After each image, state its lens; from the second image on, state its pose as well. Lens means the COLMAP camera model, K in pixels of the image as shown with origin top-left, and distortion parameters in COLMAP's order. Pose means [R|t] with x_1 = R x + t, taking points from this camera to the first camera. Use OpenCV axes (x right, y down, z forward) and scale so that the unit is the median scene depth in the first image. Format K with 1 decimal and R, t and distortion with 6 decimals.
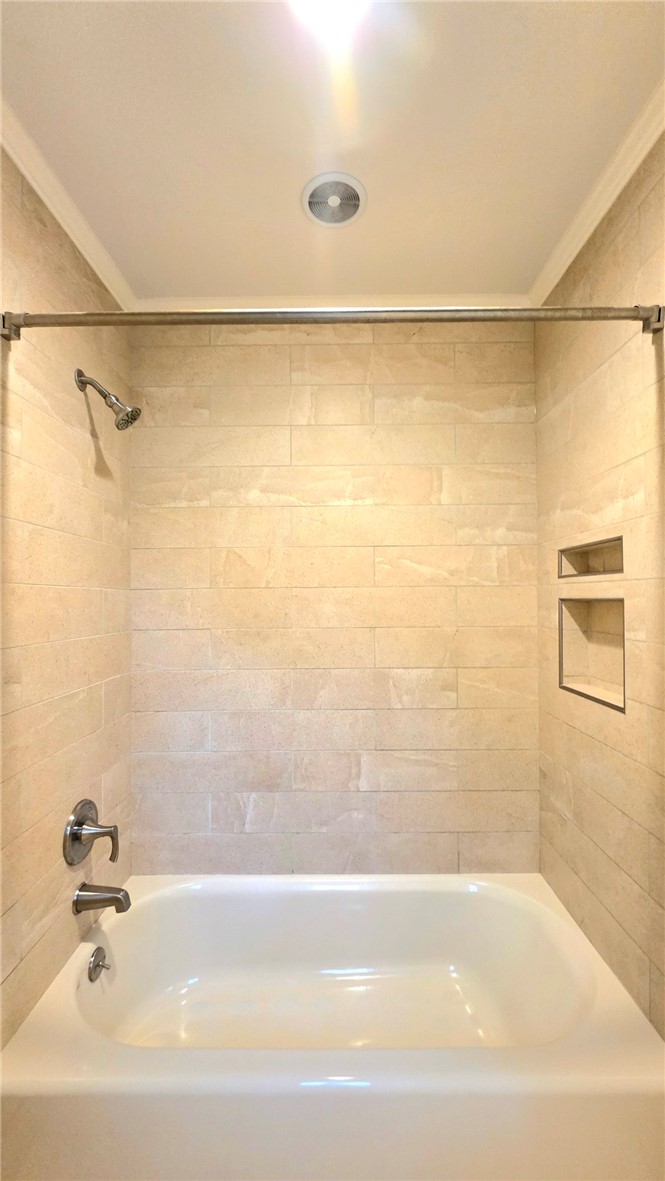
lens RADIAL K [[473.1, 0, 332.5], [0, 473.1, 590.5], [0, 0, 1]] dist [0.001310, -0.000101]
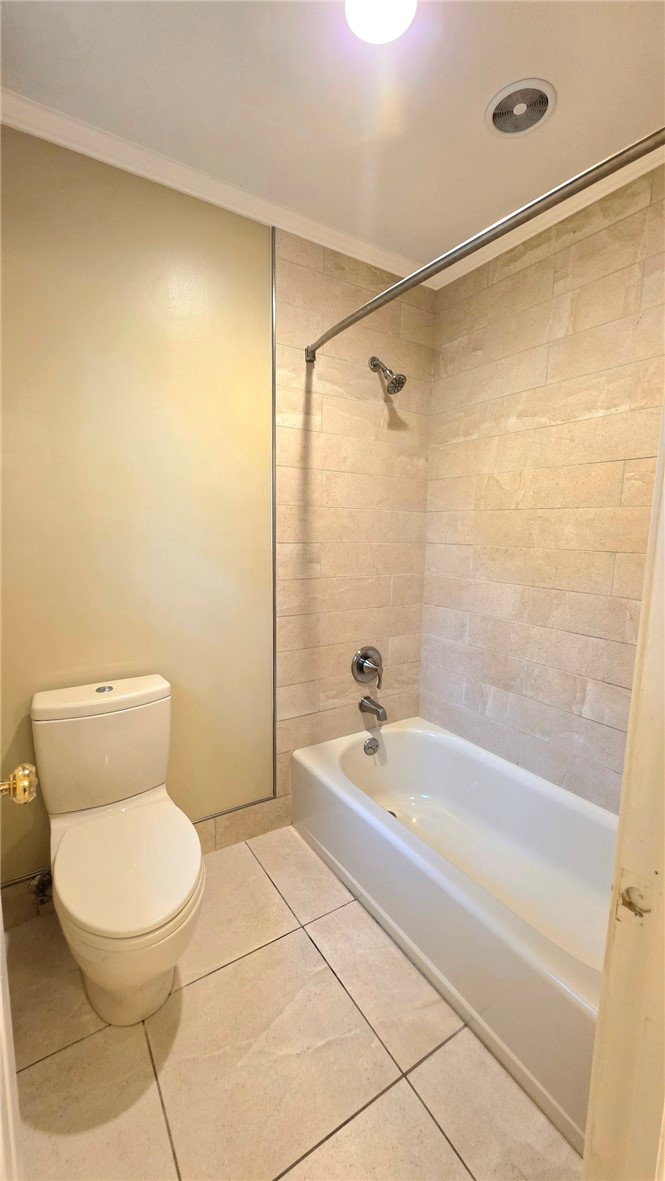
lens RADIAL K [[473.1, 0, 332.5], [0, 473.1, 590.5], [0, 0, 1]] dist [0.001310, -0.000101]
pose [[0.546581, 0.129282, -0.827367, 0.554778], [-0.007850, 0.988759, 0.149315, 0.019628], [0.837370, -0.075118, 0.541451, 0.046785]]
